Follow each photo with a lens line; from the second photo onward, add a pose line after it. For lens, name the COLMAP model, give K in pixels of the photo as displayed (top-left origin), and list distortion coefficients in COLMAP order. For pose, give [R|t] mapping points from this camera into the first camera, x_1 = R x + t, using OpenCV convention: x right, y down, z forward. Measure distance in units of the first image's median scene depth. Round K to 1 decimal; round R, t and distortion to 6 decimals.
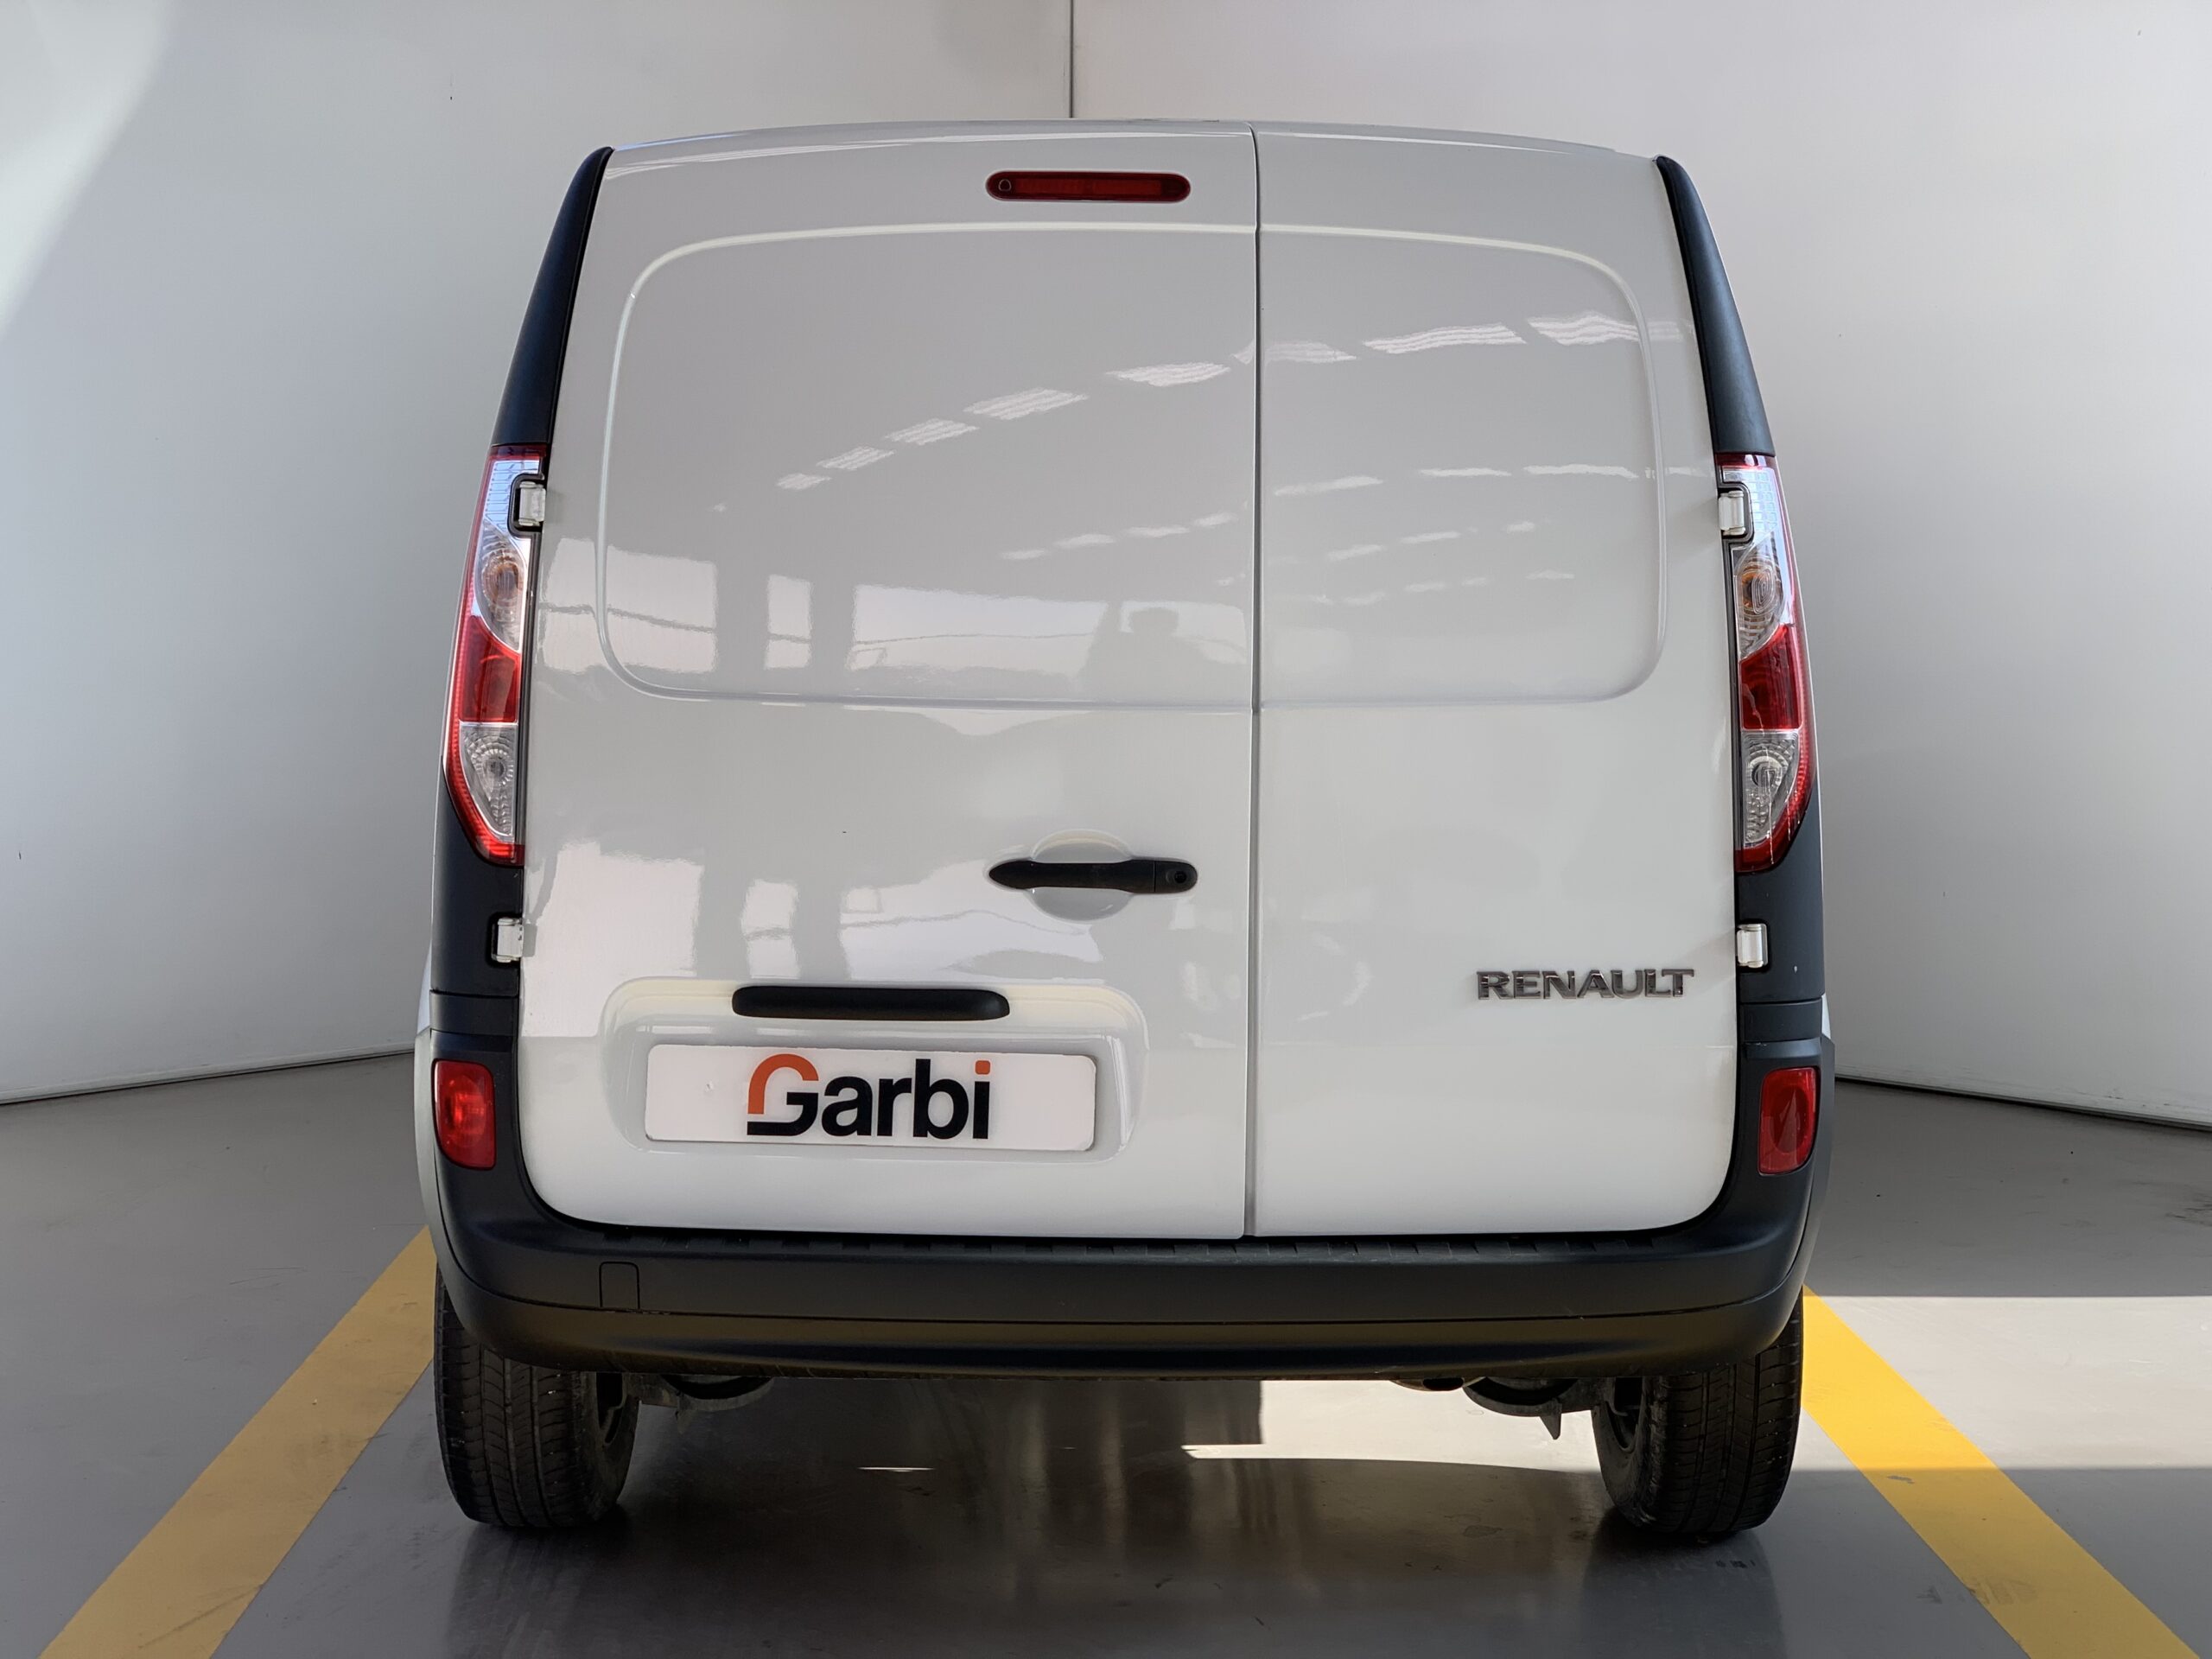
lens RADIAL K [[3383.7, 0, 1110.7], [0, 3383.7, 837.2], [0, 0, 1]] dist [-0.021766, 0.000000]
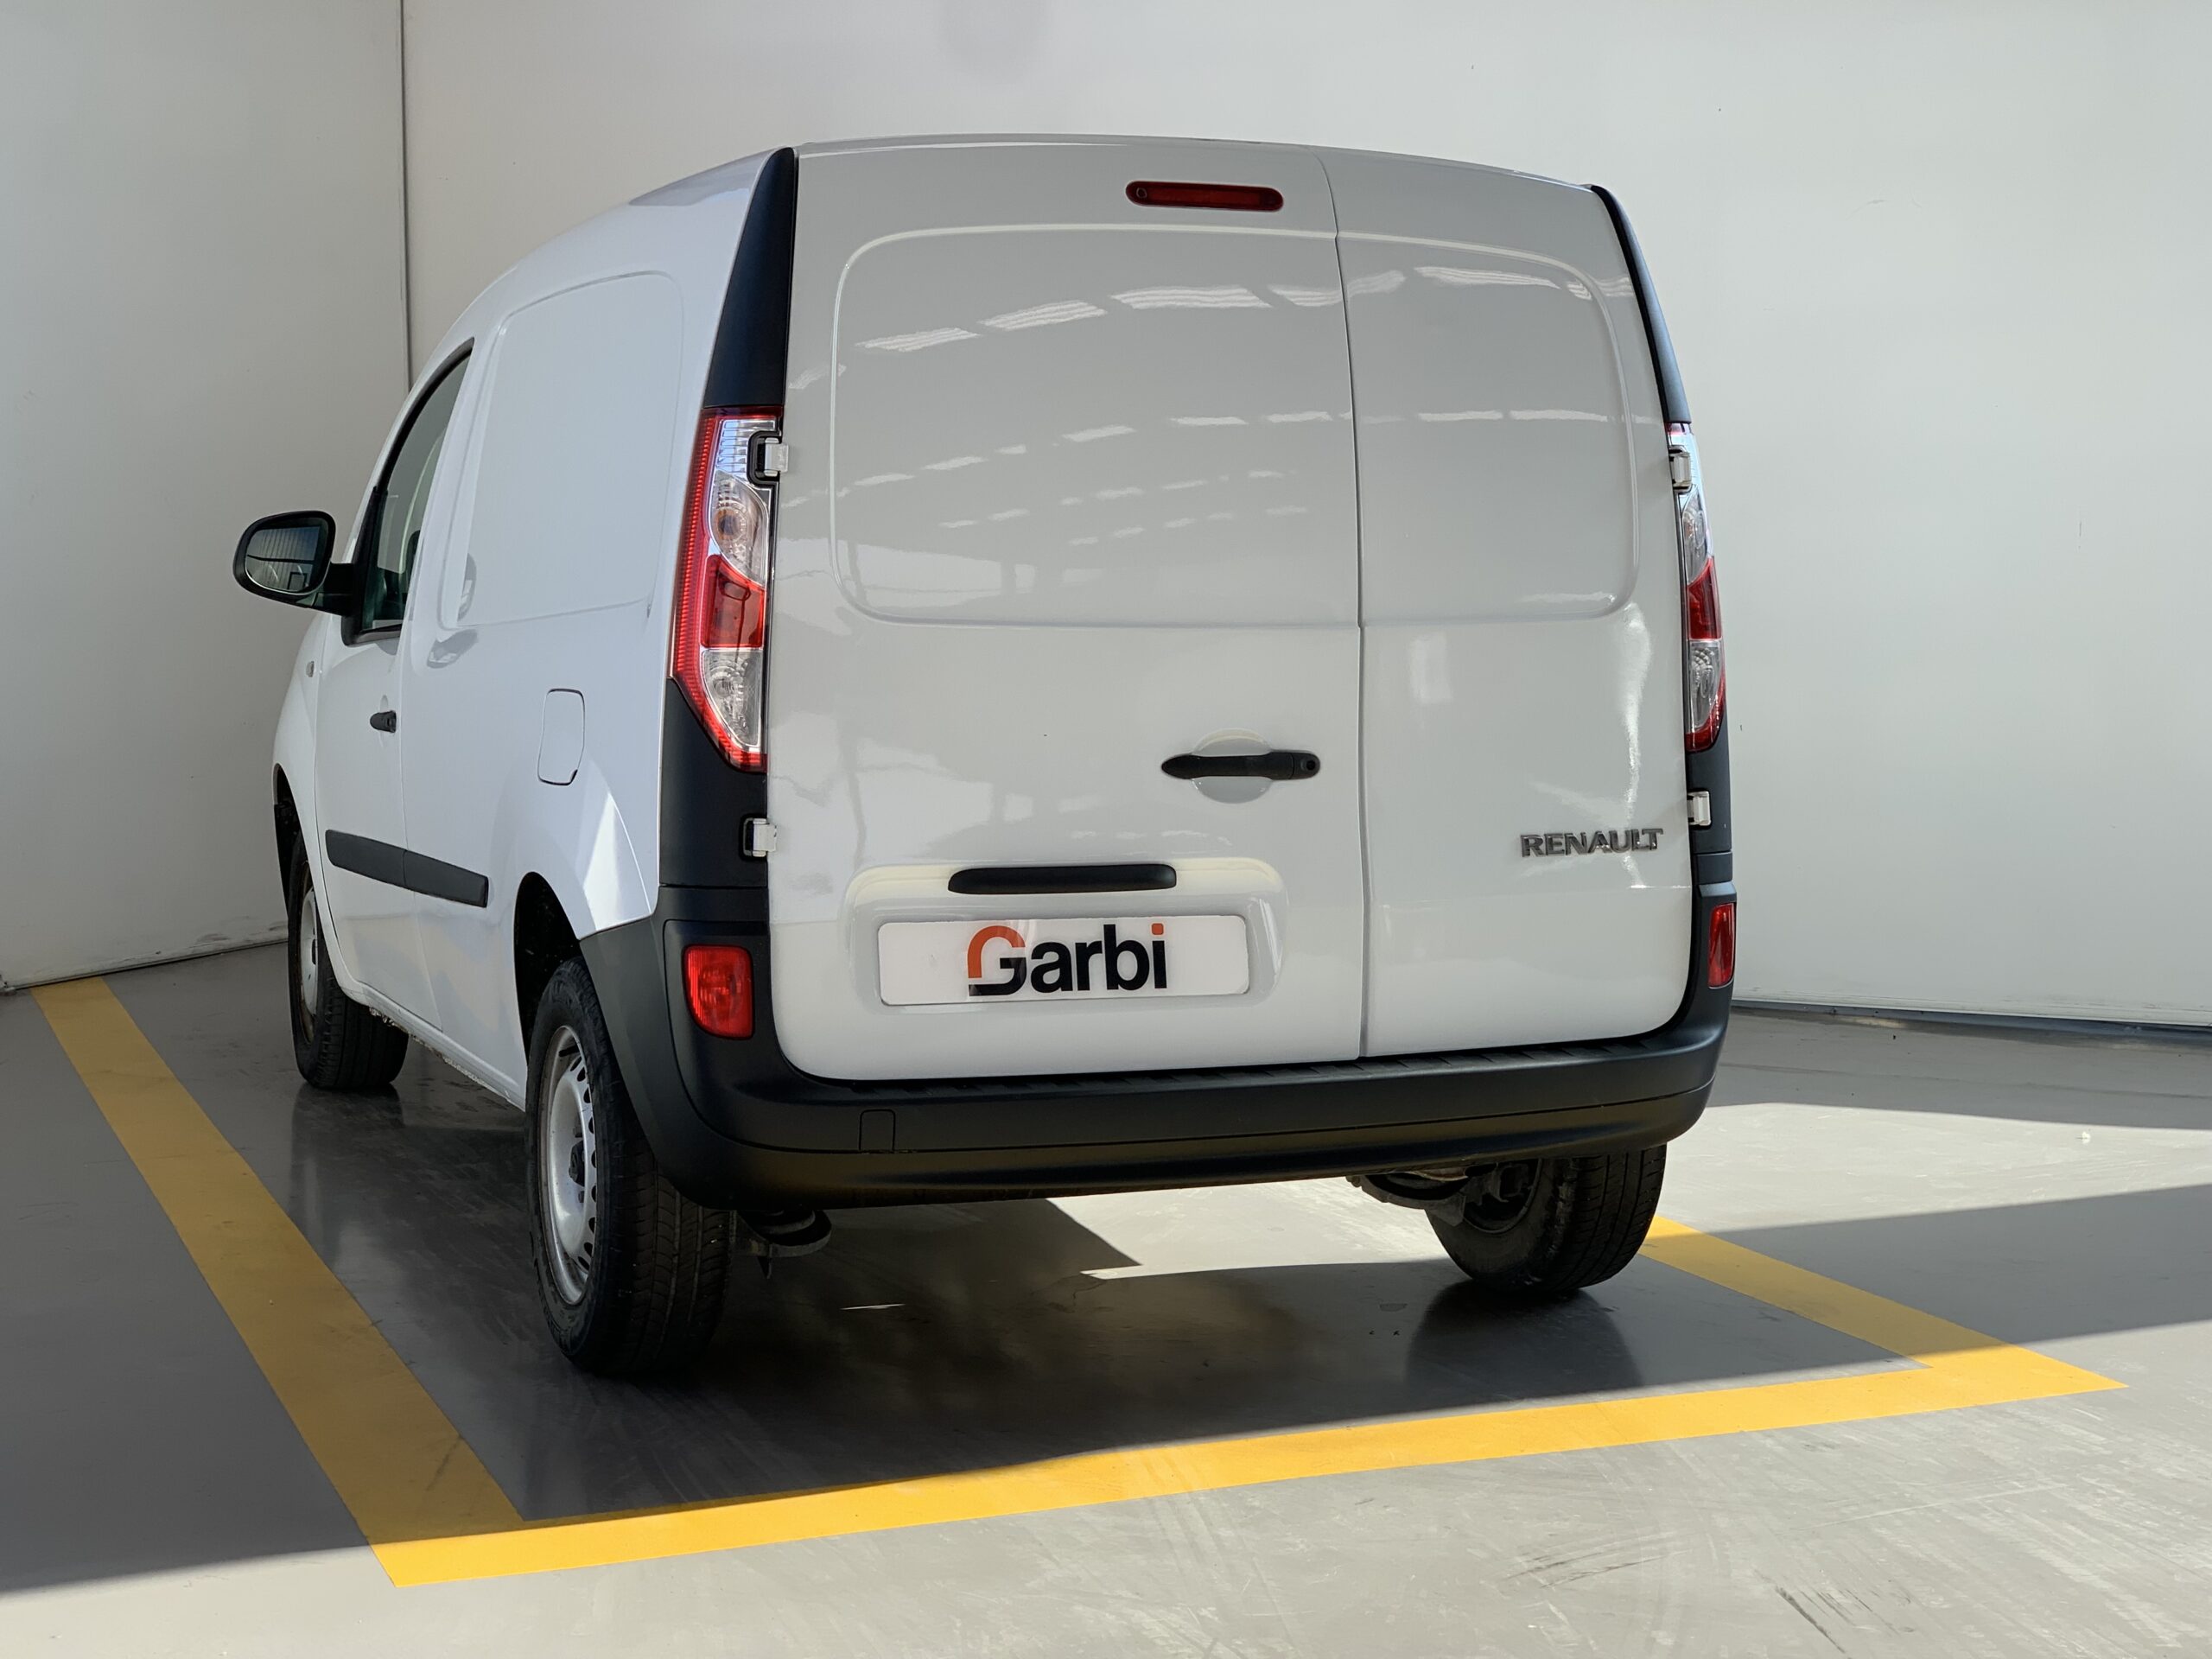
lens RADIAL K [[3383.7, 0, 1092.0], [0, 3383.7, 821.6], [0, 0, 1]] dist [-0.021766, 0.000000]
pose [[0.933857, -0.032626, 0.356154, -0.483415], [0.029634, 0.999465, 0.013855, 0.012528], [-0.356416, -0.002385, 0.934325, -0.112821]]
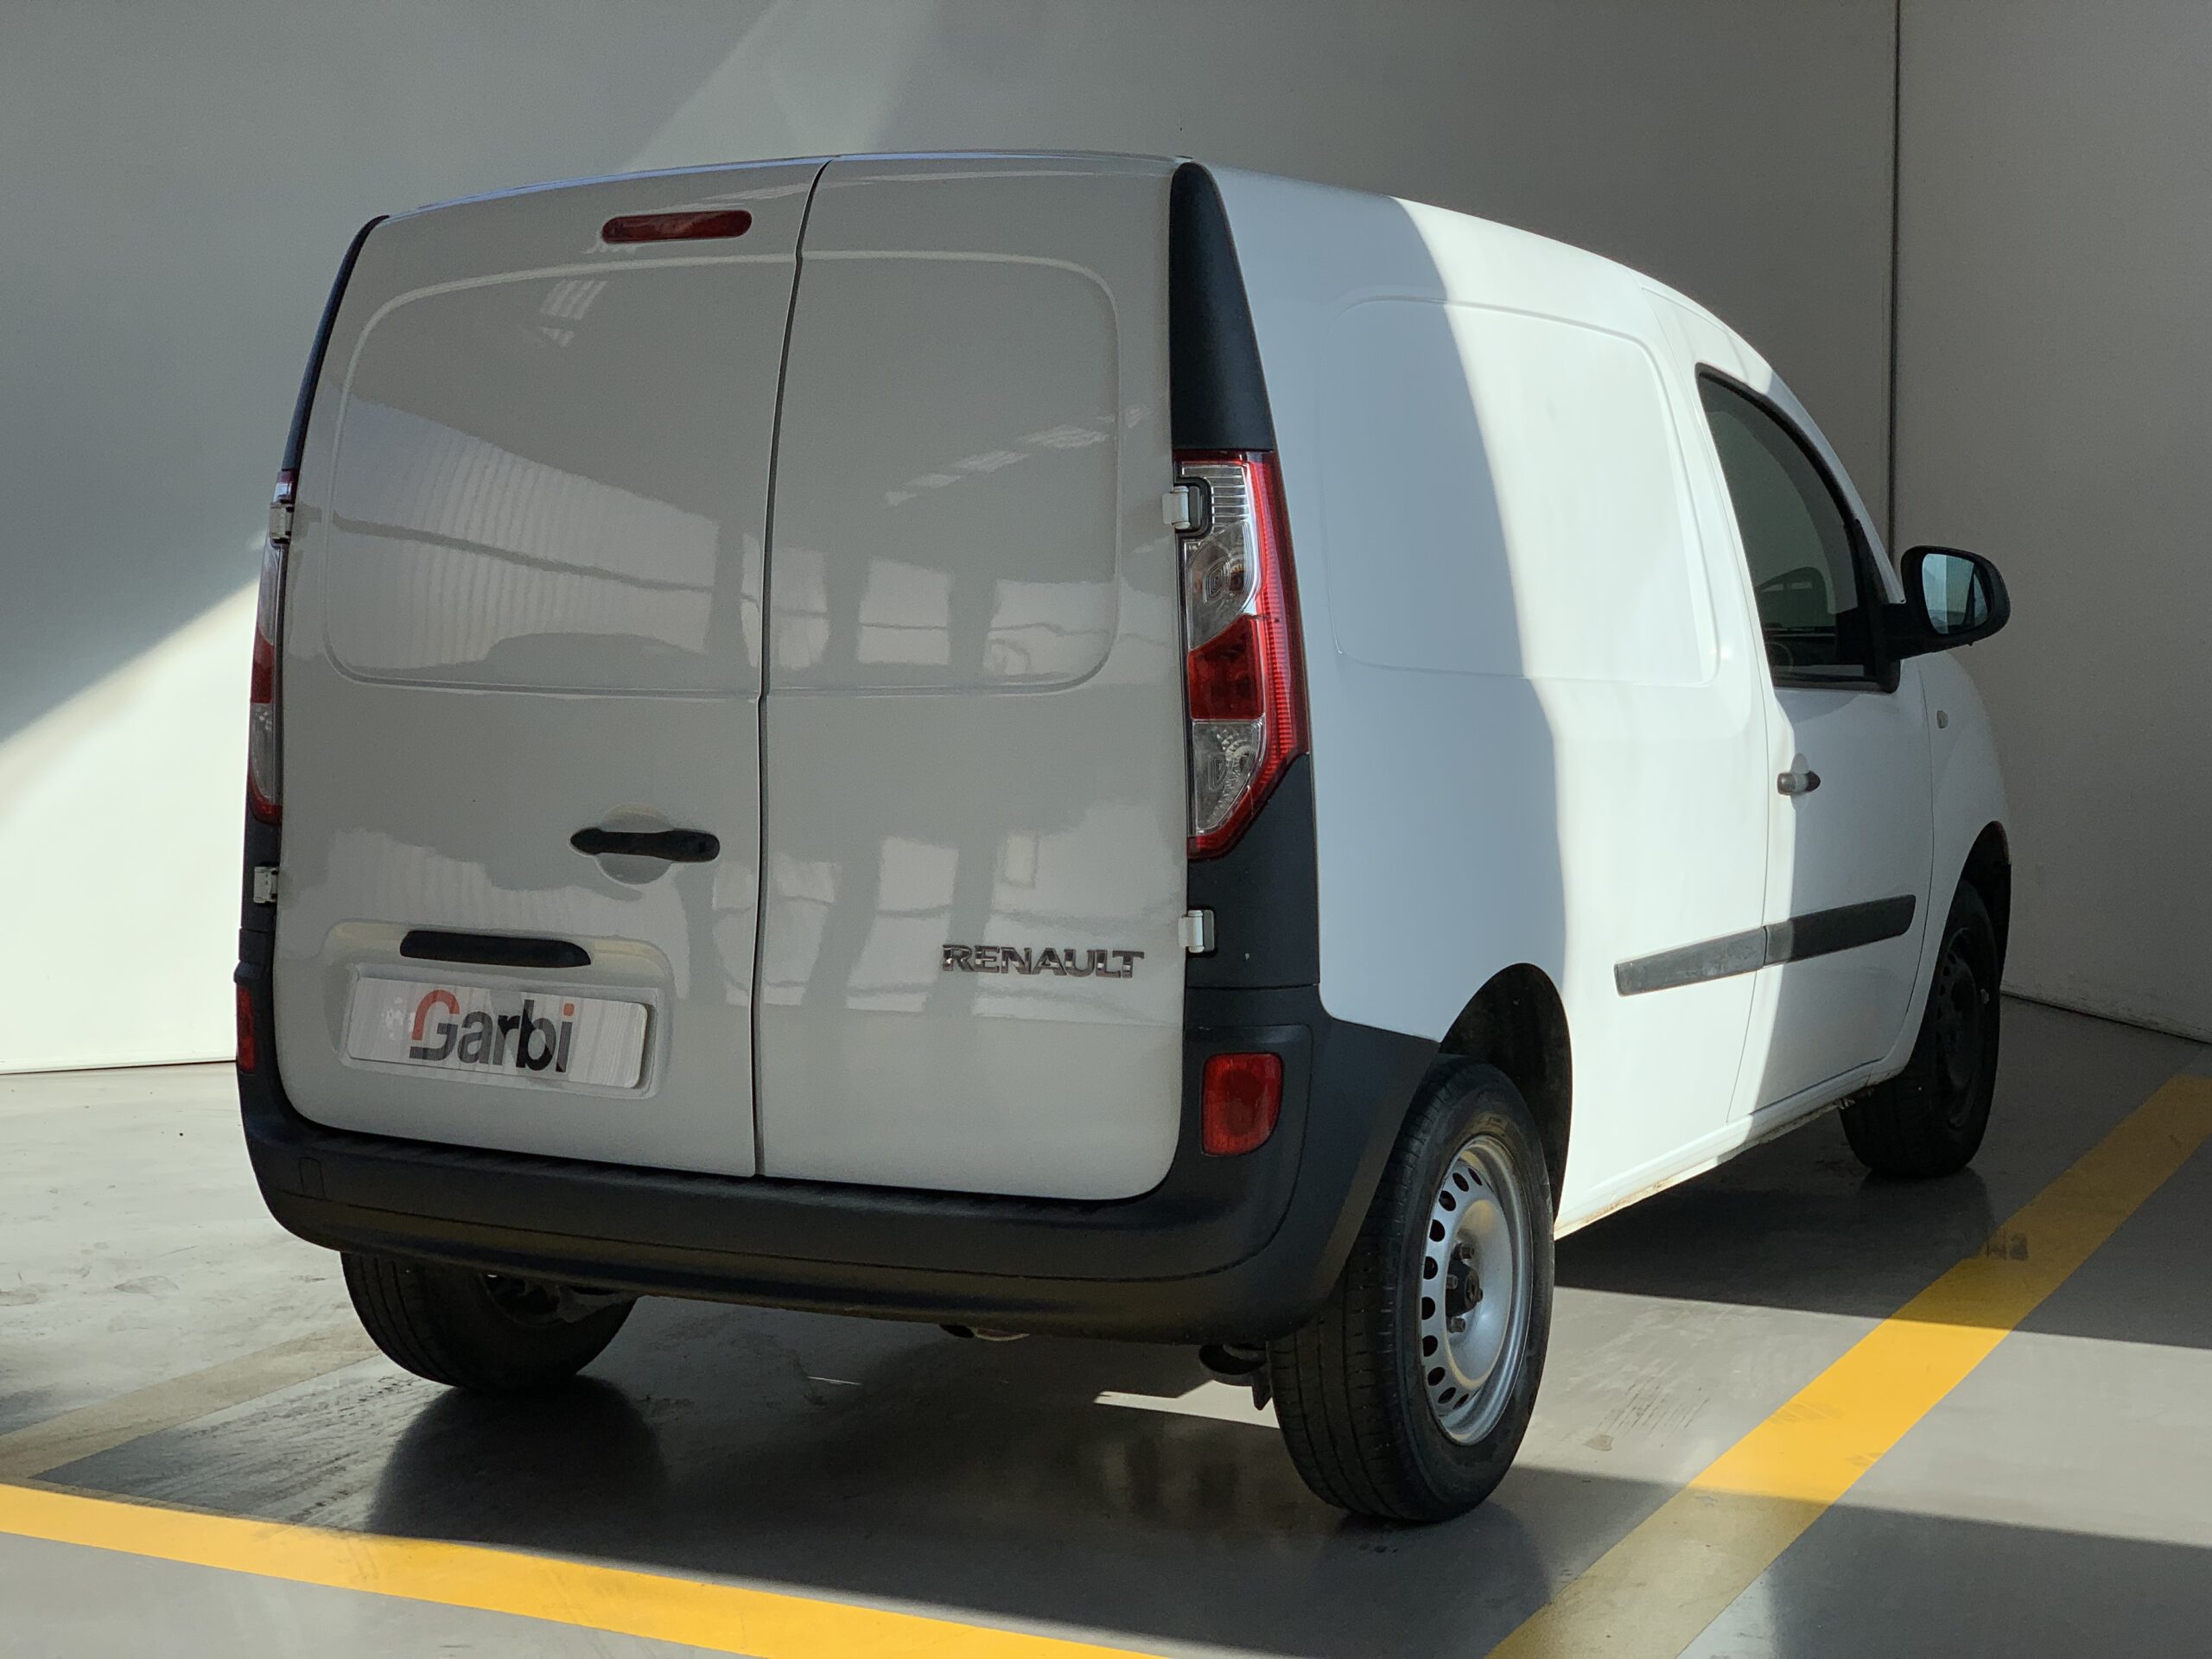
lens RADIAL K [[3383.7, 0, 1110.1], [0, 3383.7, 877.8], [0, 0, 1]] dist [-0.021766, 0.000000]
pose [[0.880294, 0.033260, -0.473261, 0.655347], [-0.027799, 0.999442, 0.018531, -0.002398], [0.473613, -0.003157, 0.880727, 0.085182]]
